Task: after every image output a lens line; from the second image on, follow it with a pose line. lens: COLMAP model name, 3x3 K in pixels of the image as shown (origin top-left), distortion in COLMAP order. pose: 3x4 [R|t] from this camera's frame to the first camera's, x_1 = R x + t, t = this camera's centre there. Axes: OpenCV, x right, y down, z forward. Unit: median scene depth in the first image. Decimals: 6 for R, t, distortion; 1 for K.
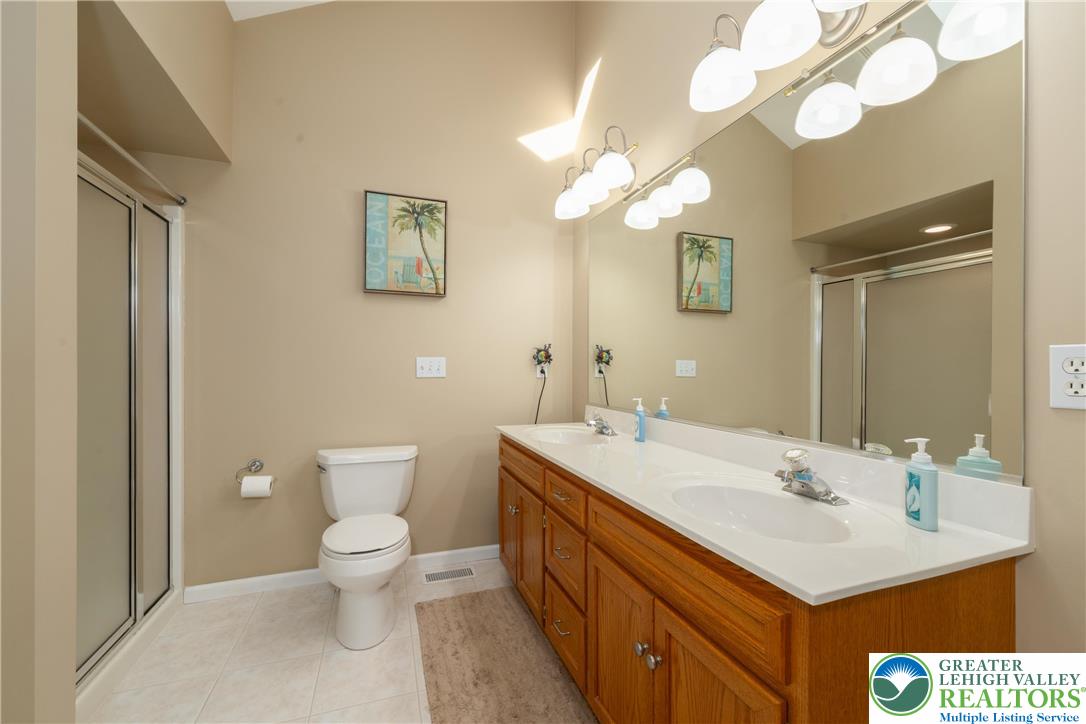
lens RADIAL K [[440.8, 0, 544.4], [0, 440.8, 365.5], [0, 0, 1]] dist [0.001548, 0.000334]
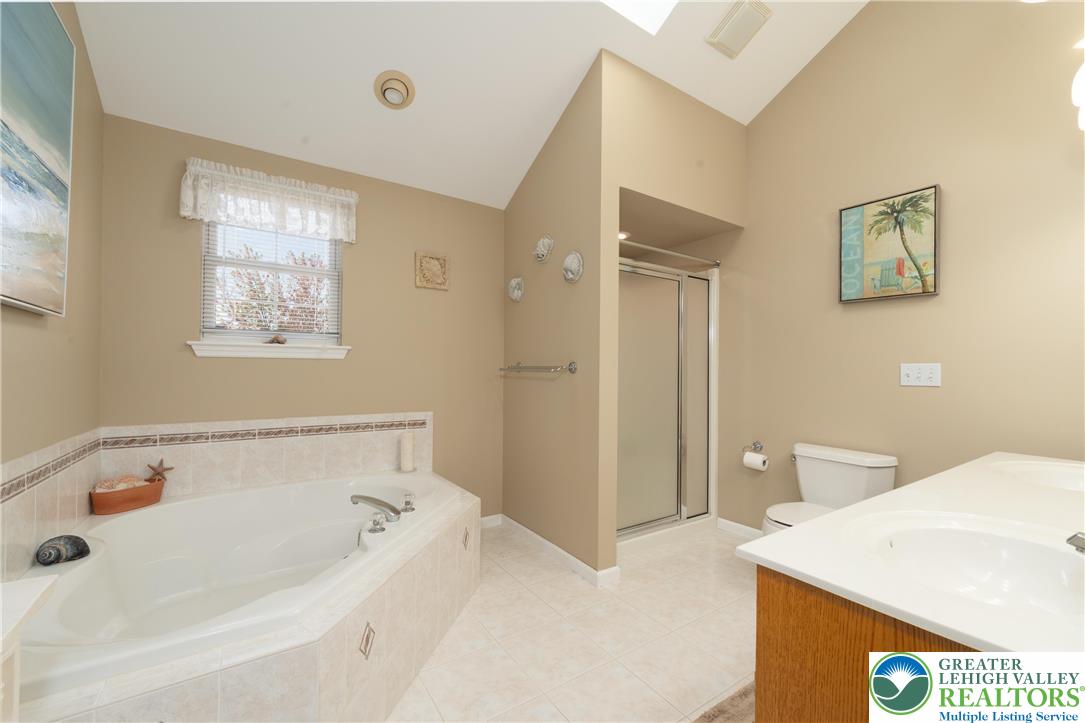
lens RADIAL K [[440.4, 0, 543.9], [0, 440.4, 365.0], [0, 0, 1]] dist [0.001548, 0.000334]
pose [[0.245268, -0.007984, -0.969422, 0.445956], [-0.011004, 0.999879, -0.011019, 0.002757], [0.969393, 0.013370, 0.245151, 0.035960]]
